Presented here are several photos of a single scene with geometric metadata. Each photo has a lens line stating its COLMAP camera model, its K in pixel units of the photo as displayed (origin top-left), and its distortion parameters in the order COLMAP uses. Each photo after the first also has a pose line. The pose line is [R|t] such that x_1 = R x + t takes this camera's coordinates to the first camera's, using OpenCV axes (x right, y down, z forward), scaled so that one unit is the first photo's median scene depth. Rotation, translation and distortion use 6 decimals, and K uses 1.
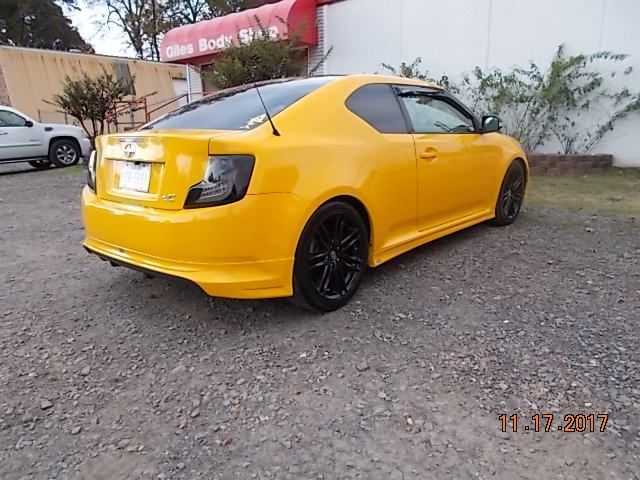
lens RADIAL K [[456.8, 0, 320.0], [0, 456.8, 240.0], [0, 0, 1]] dist [-0.015750, 0.002483]
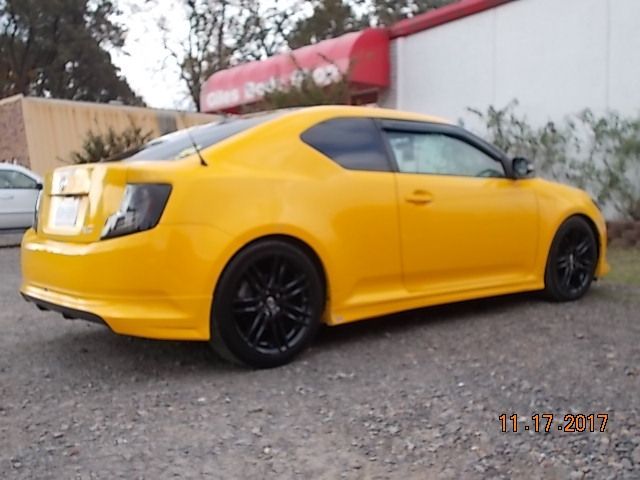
lens RADIAL K [[642.3, 0, 320.0], [0, 642.3, 240.0], [0, 0, 1]] dist [-0.095298, 0.252403]
pose [[0.988536, 0.014412, -0.150296, 0.289872], [-0.040193, 0.984634, -0.169941, 0.114276], [0.145537, 0.174034, 0.973926, -0.185617]]
